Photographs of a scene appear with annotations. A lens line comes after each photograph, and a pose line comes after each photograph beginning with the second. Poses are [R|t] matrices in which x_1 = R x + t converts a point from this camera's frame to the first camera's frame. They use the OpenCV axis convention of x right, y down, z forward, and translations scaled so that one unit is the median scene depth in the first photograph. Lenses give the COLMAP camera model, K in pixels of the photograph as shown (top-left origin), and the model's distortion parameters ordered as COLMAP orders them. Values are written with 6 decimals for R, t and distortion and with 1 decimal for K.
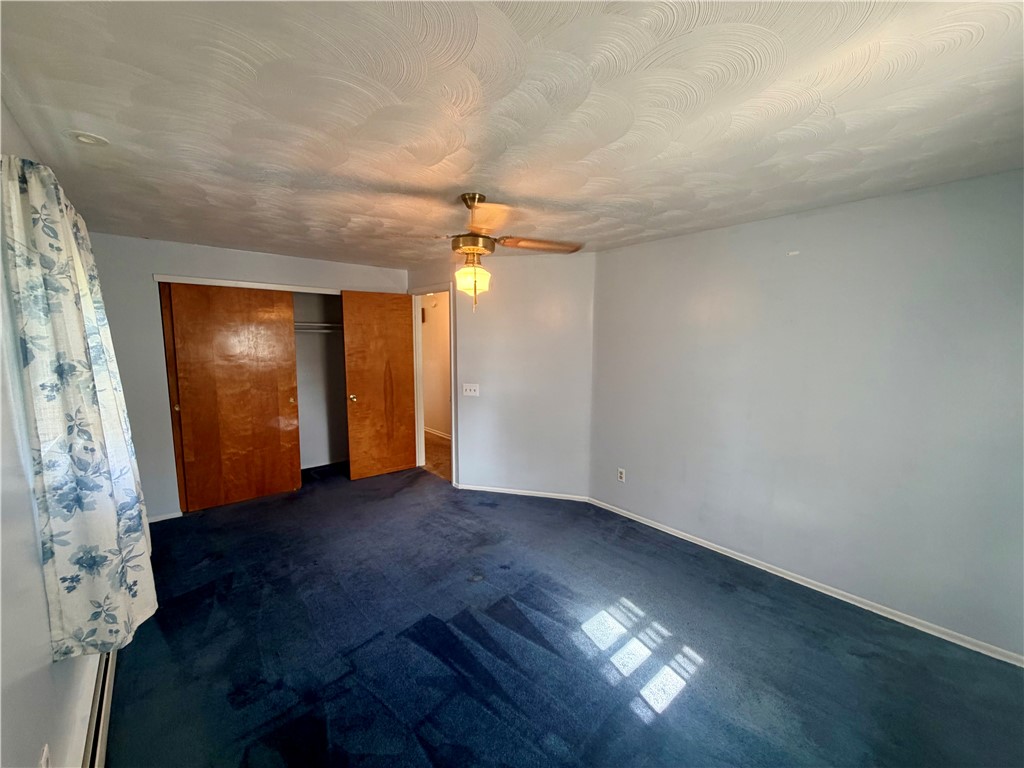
lens RADIAL K [[408.9, 0, 510.9], [0, 408.9, 384.1], [0, 0, 1]] dist [0.002582, 0.000068]
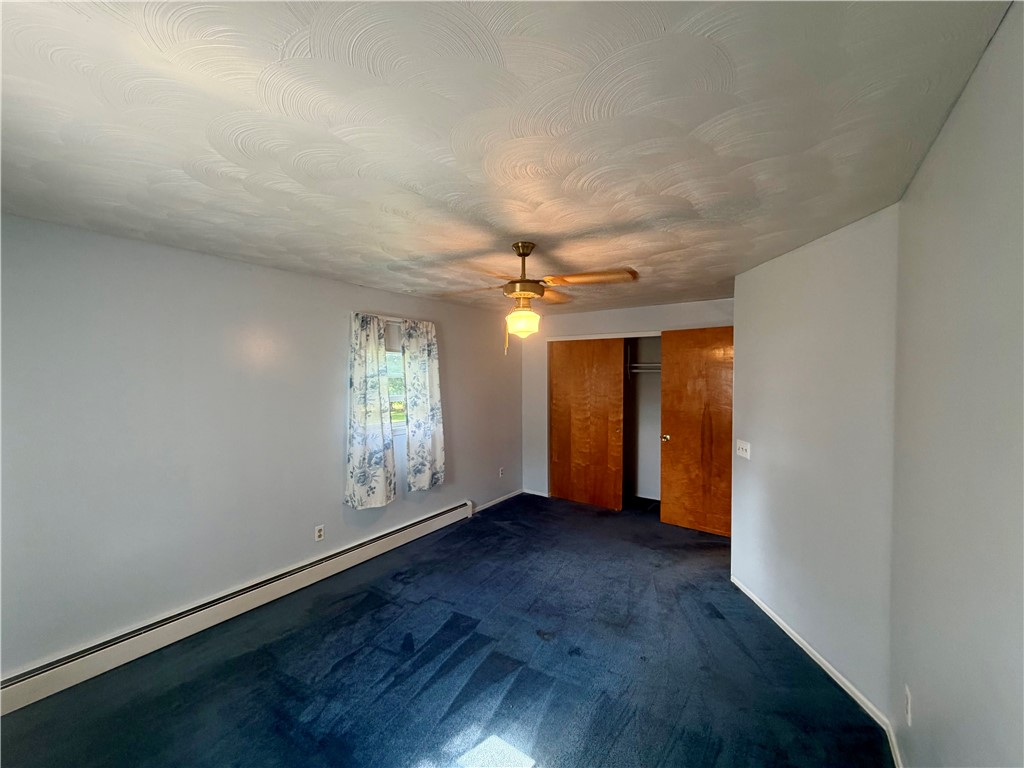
lens RADIAL K [[408.9, 0, 510.9], [0, 408.9, 384.1], [0, 0, 1]] dist [0.002582, 0.000068]
pose [[0.238477, 0.020505, -0.970932, 0.553086], [-0.110307, 0.993879, -0.006104, -0.055130], [0.964863, 0.108556, 0.239279, 0.449209]]
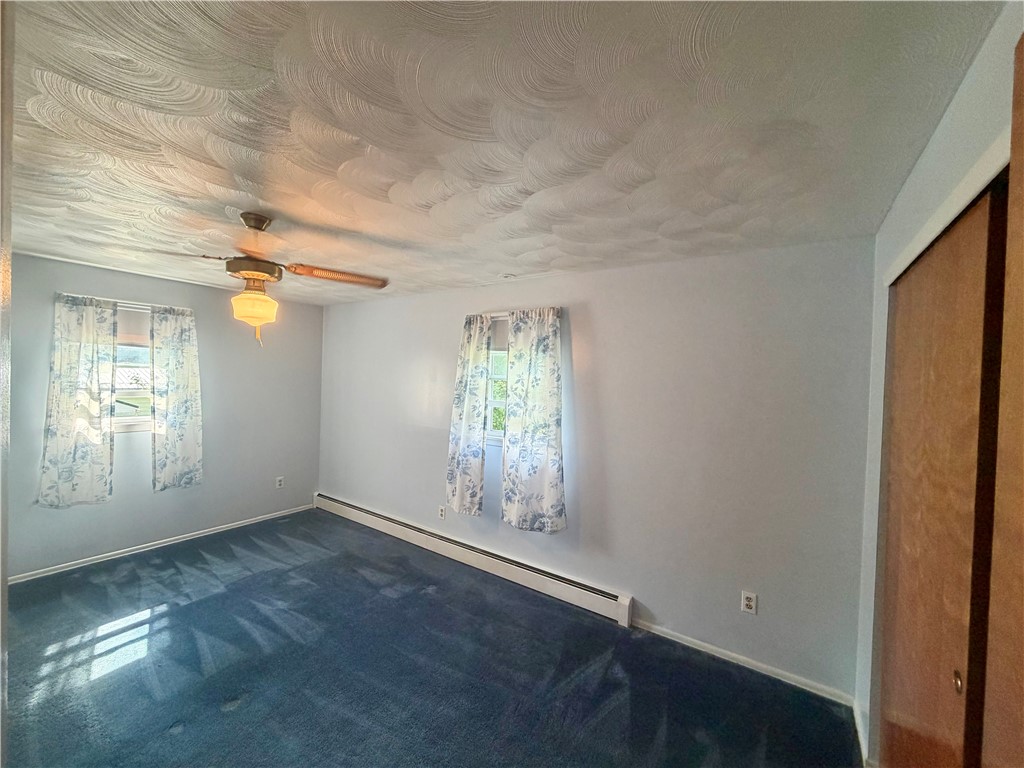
lens RADIAL K [[406.9, 0, 527.3], [0, 406.9, 381.5], [0, 0, 1]] dist [0.000752, 0.000228]
pose [[-0.965282, -0.025555, -0.259955, -0.263366], [-0.059235, 0.990691, 0.122563, -0.146741], [0.254403, 0.133706, -0.957811, 1.210803]]
